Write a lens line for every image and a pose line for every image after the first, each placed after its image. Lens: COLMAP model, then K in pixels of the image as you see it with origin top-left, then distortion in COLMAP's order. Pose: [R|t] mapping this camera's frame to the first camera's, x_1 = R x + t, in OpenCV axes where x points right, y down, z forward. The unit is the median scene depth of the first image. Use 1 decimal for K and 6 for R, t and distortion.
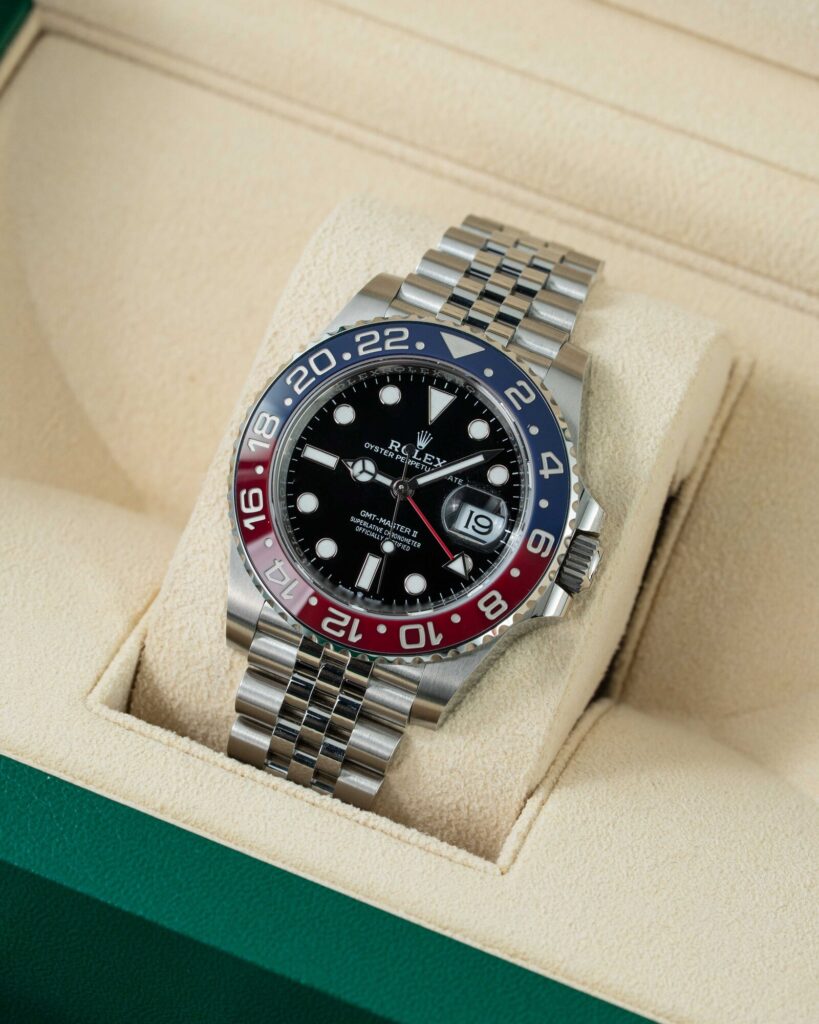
lens RADIAL K [[4297.1, 0, 409.5], [0, 4297.1, 512.0], [0, 0, 1]] dist [-0.053464, 1.743651]
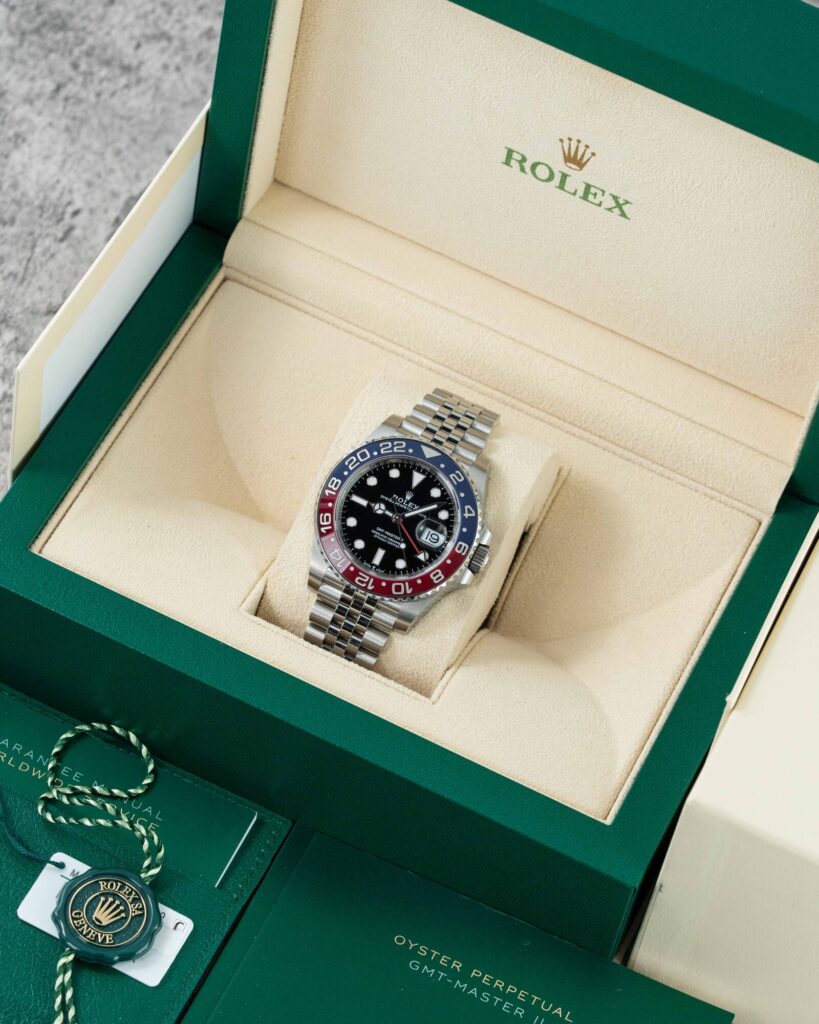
lens RADIAL K [[4297.1, 0, 409.5], [0, 4297.1, 512.0], [0, 0, 1]] dist [-0.053464, 1.743651]
pose [[0.997124, 0.068640, 0.032143, -0.062734], [-0.068049, 0.997499, -0.019130, 0.030897], [-0.033376, 0.016888, 0.999300, -1.083014]]
